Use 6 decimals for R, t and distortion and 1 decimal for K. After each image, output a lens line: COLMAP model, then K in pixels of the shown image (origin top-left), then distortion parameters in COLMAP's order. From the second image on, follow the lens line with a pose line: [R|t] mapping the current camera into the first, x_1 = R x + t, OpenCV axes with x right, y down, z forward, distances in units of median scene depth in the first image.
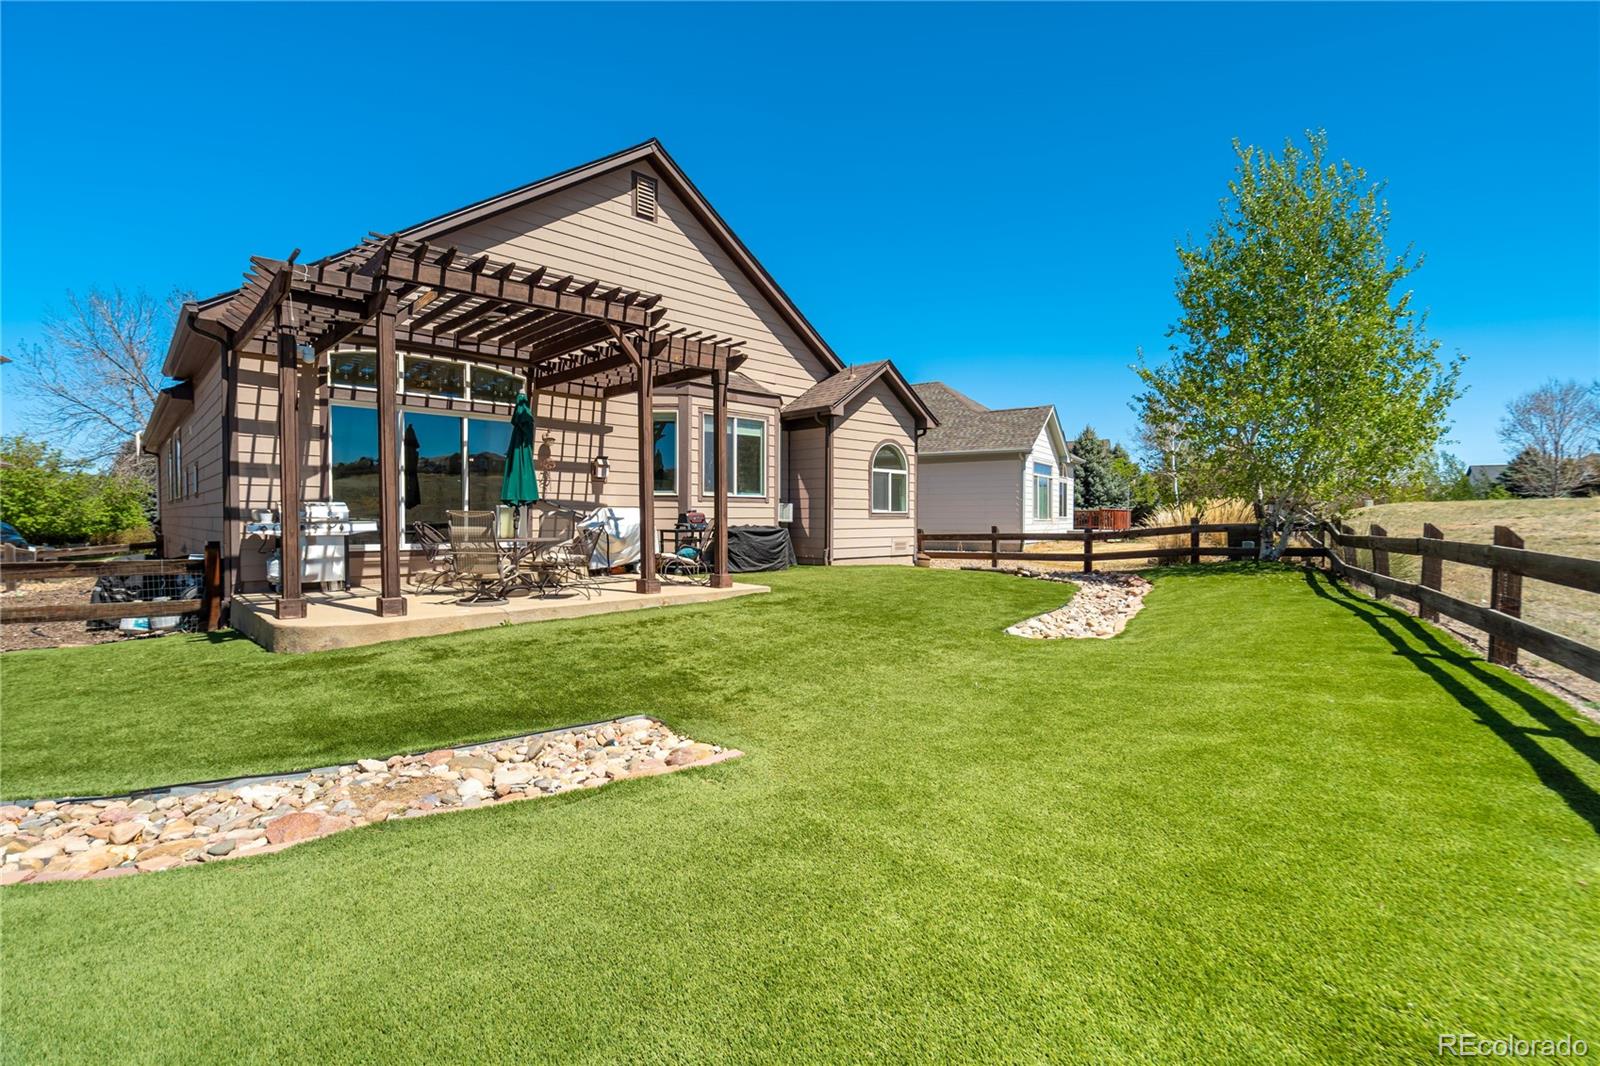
lens RADIAL K [[771.9, 0, 793.9], [0, 771.9, 588.4], [0, 0, 1]] dist [-0.010948, 0.004362]
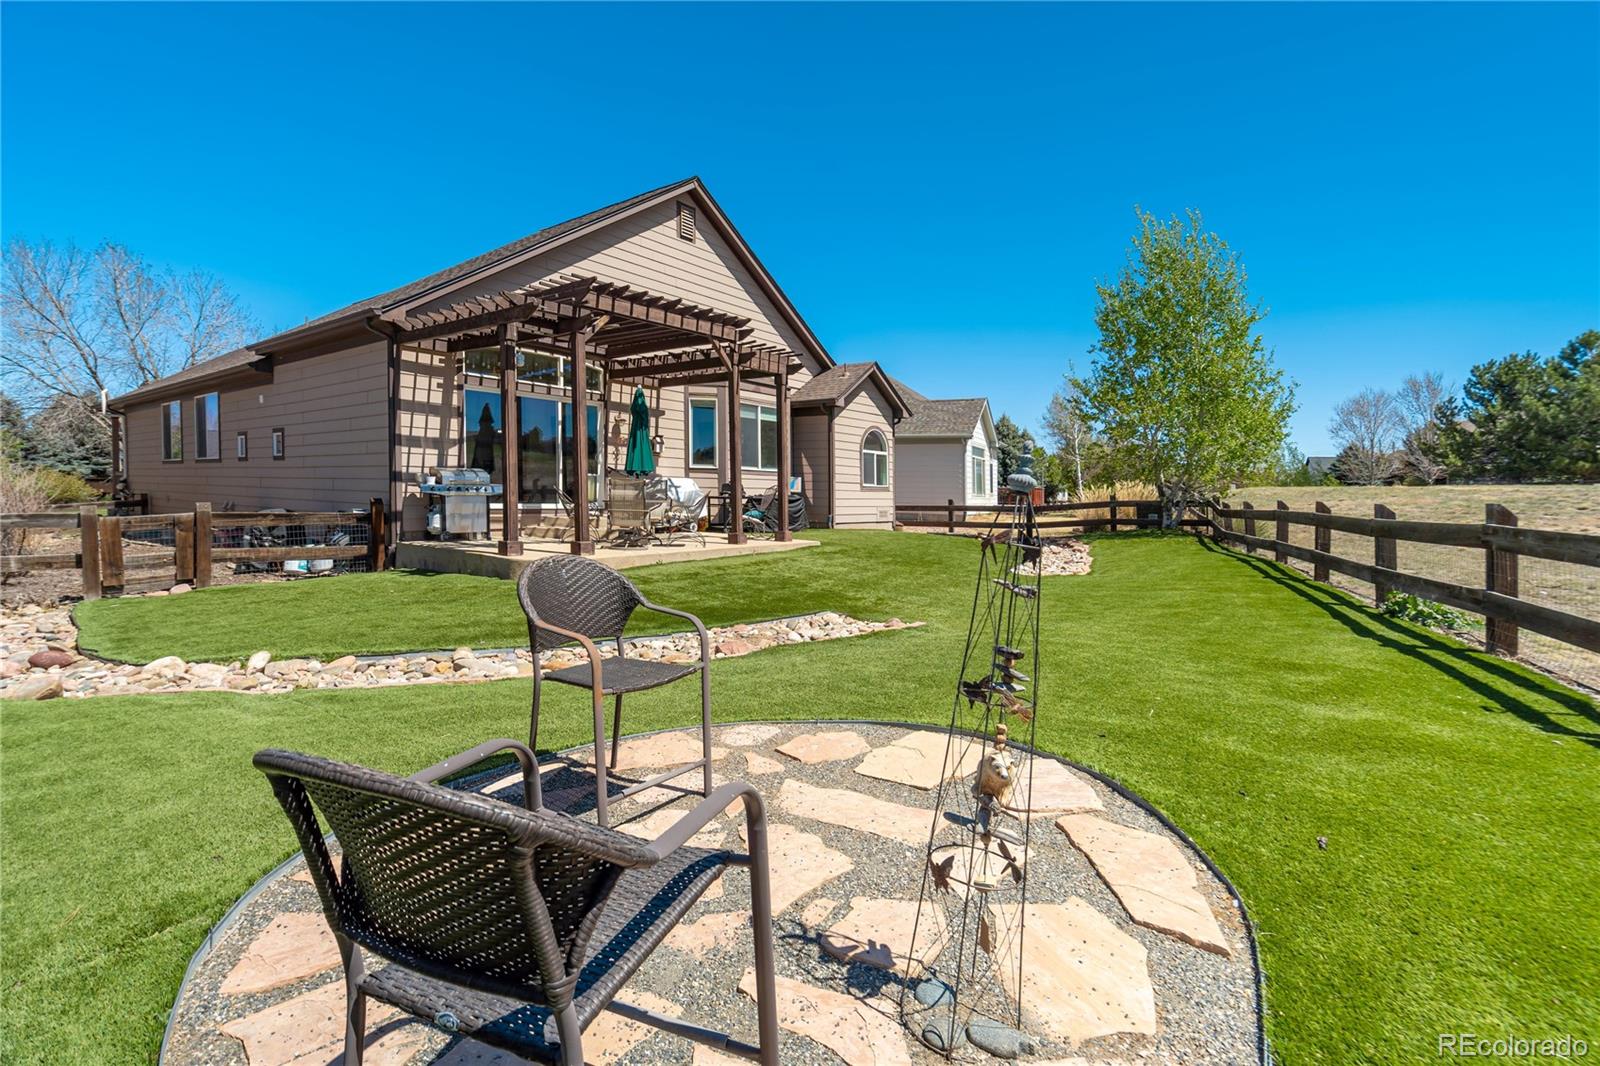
lens RADIAL K [[771.9, 0, 801.6], [0, 771.9, 526.6], [0, 0, 1]] dist [-0.010948, 0.004362]
pose [[0.990669, 0.013471, 0.135621, -0.190119], [-0.007361, 0.998939, -0.045452, 0.025605], [-0.136090, 0.044030, 0.989718, -0.225190]]
